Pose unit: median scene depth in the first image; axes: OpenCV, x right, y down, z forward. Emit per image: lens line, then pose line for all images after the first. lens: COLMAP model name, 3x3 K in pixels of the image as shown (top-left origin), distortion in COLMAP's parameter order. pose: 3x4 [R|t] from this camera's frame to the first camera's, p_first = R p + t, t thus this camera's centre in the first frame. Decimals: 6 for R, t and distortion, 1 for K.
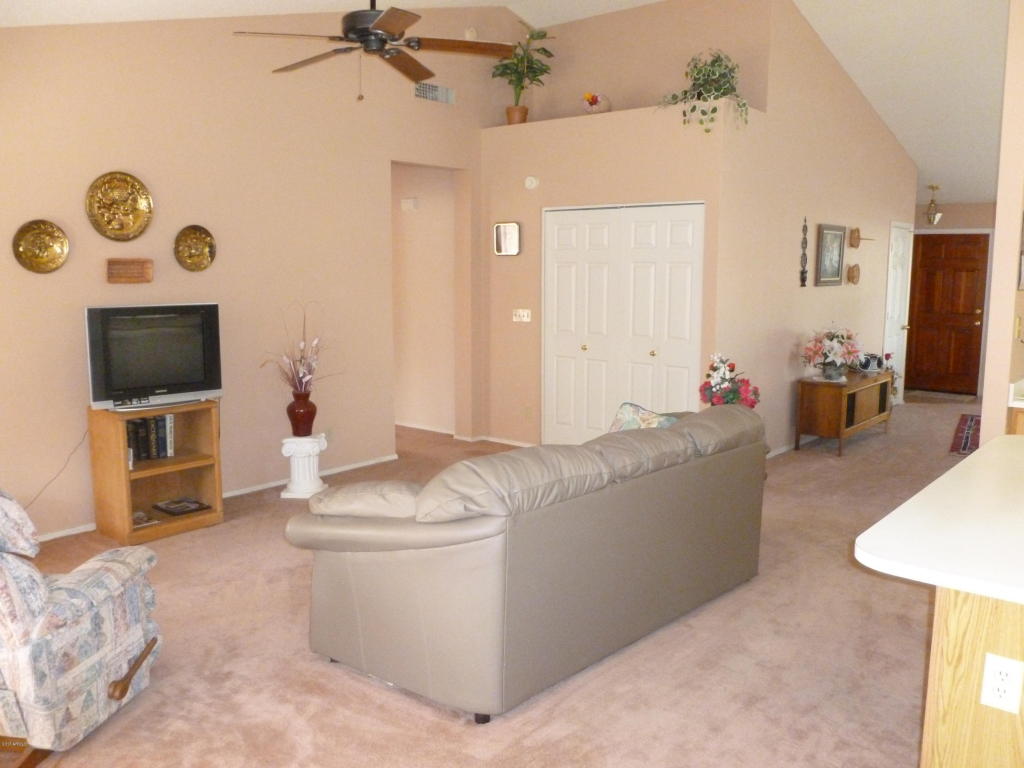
lens RADIAL K [[859.1, 0, 512.0], [0, 859.1, 384.0], [0, 0, 1]] dist [-0.065277, 0.080178]
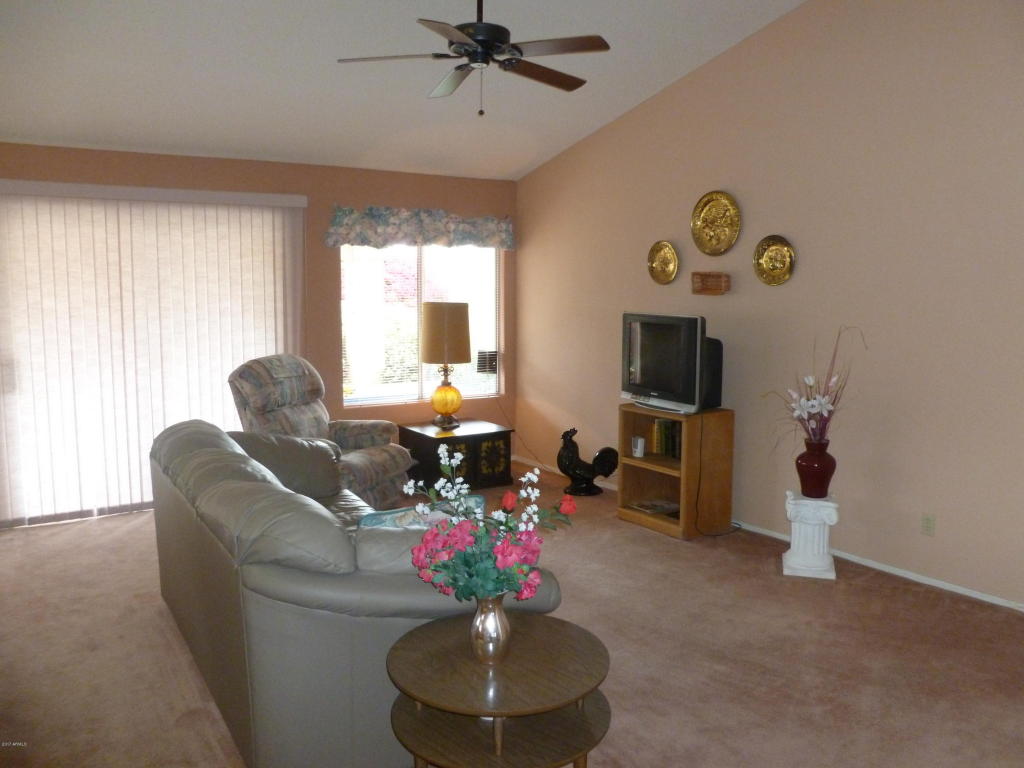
lens RADIAL K [[859.1, 0, 512.0], [0, 859.1, 384.0], [0, 0, 1]] dist [-0.065277, 0.080178]
pose [[-0.258081, 0.109594, -0.959887, 0.645999], [-0.133397, 0.979987, 0.147754, -0.134462], [0.956870, 0.166178, -0.238297, 1.037339]]
